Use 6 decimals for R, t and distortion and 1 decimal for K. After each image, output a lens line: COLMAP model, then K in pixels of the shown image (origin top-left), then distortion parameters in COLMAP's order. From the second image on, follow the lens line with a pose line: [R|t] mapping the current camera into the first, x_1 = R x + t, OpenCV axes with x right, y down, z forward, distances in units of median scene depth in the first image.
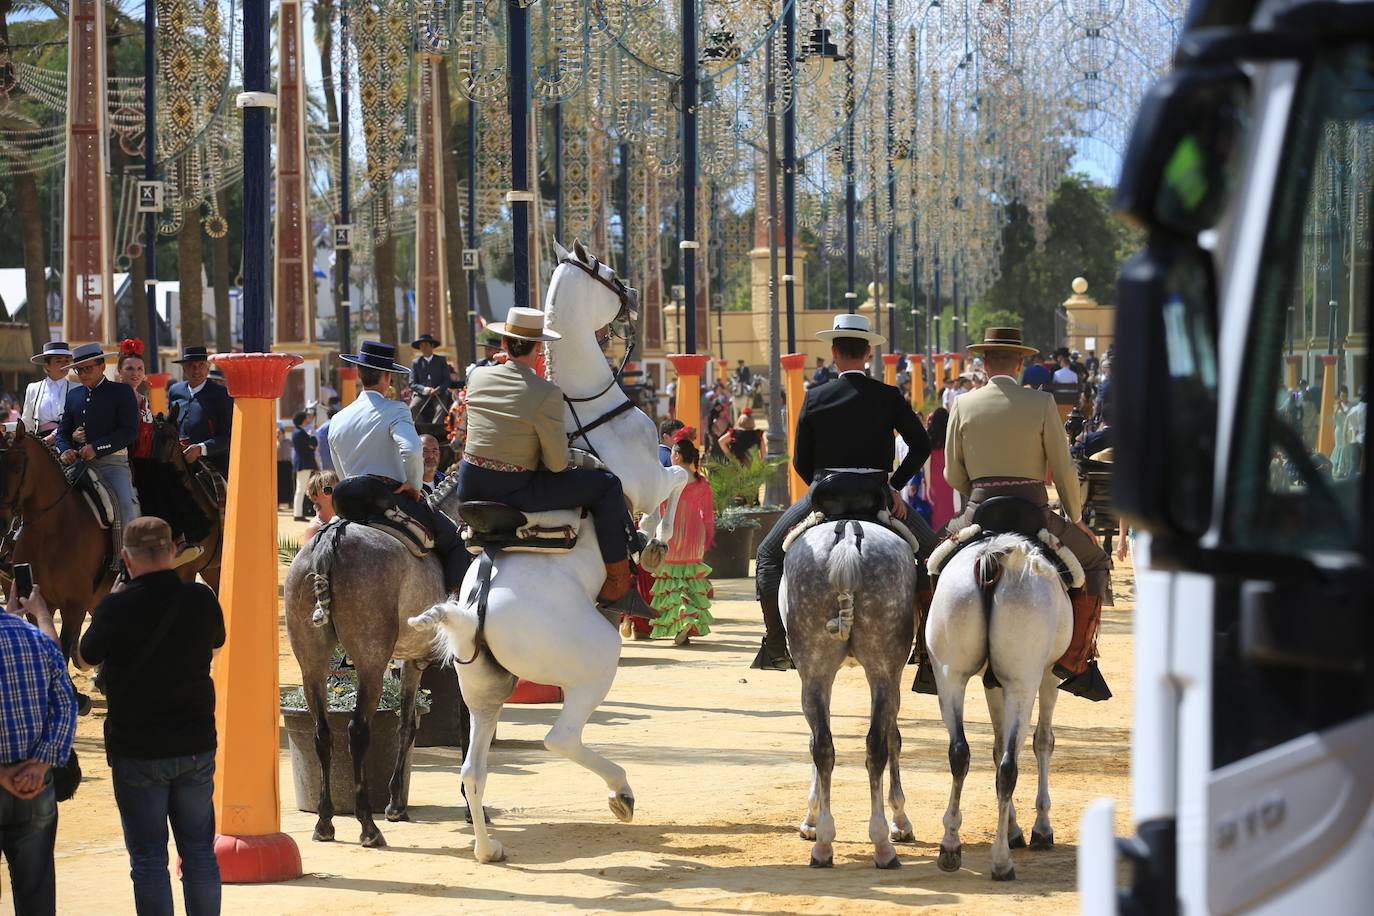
lens RADIAL K [[7687.7, 0, 665.0], [0, 7687.7, 431.1], [0, 0, 1]] dist [0.858901, 38.083089]
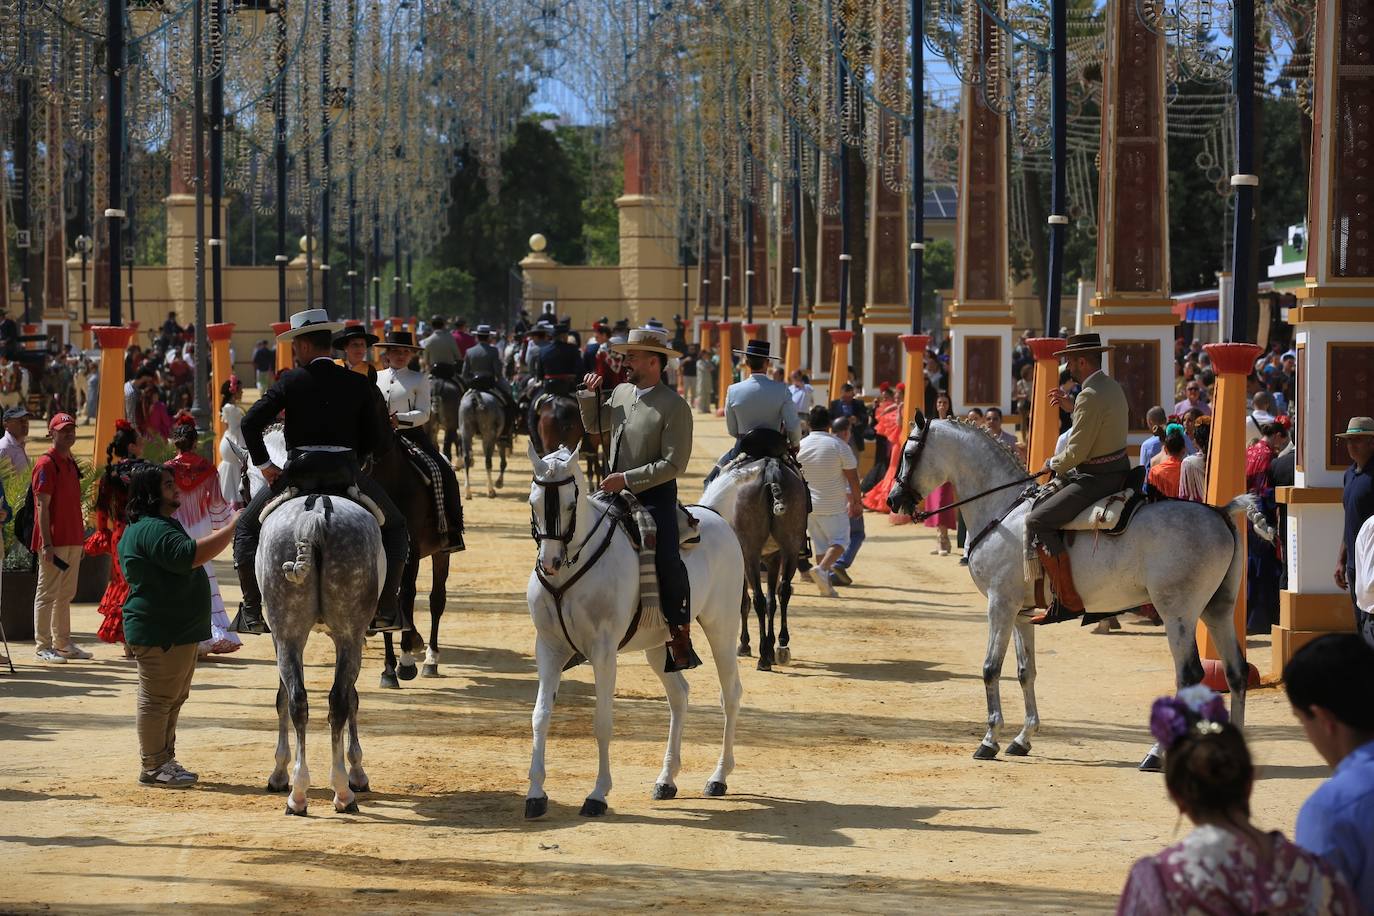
lens RADIAL K [[5352.0, 0, 642.0], [0, 5352.0, 458.4], [0, 0, 1]] dist [0.305507, 1.491683]
pose [[0.996002, 0.008849, 0.088897, 0.010848], [-0.009345, 0.999943, 0.005162, 0.002718], [-0.088846, -0.005973, 0.996027, 0.376538]]
